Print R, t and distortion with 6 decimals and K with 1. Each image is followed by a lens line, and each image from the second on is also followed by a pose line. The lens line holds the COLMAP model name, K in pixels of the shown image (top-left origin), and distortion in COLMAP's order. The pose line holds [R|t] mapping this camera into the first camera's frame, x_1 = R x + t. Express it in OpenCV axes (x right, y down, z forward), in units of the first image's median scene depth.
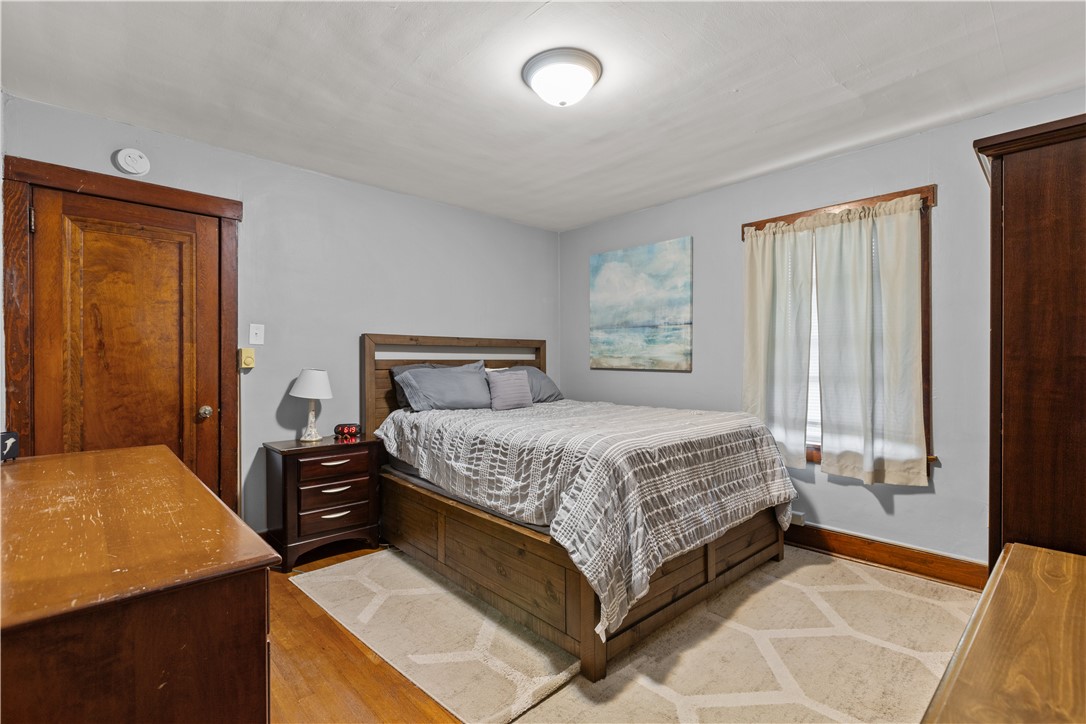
lens RADIAL K [[483.5, 0, 546.4], [0, 483.5, 361.9], [0, 0, 1]] dist [-0.005831, -0.000102]
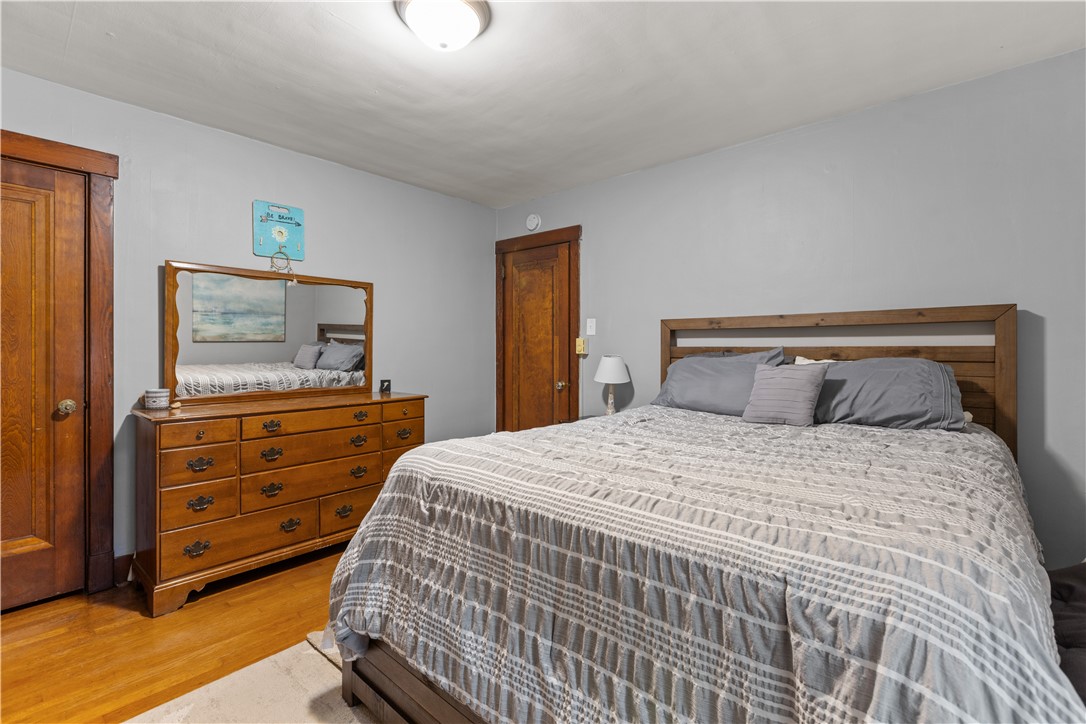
lens RADIAL K [[483.5, 0, 546.1], [0, 483.5, 353.2], [0, 0, 1]] dist [-0.005831, -0.000102]
pose [[0.115722, 0.008700, -0.993244, 0.626202], [-0.003488, 0.999959, 0.008352, -0.000179], [0.993276, 0.002498, 0.115747, 0.759040]]
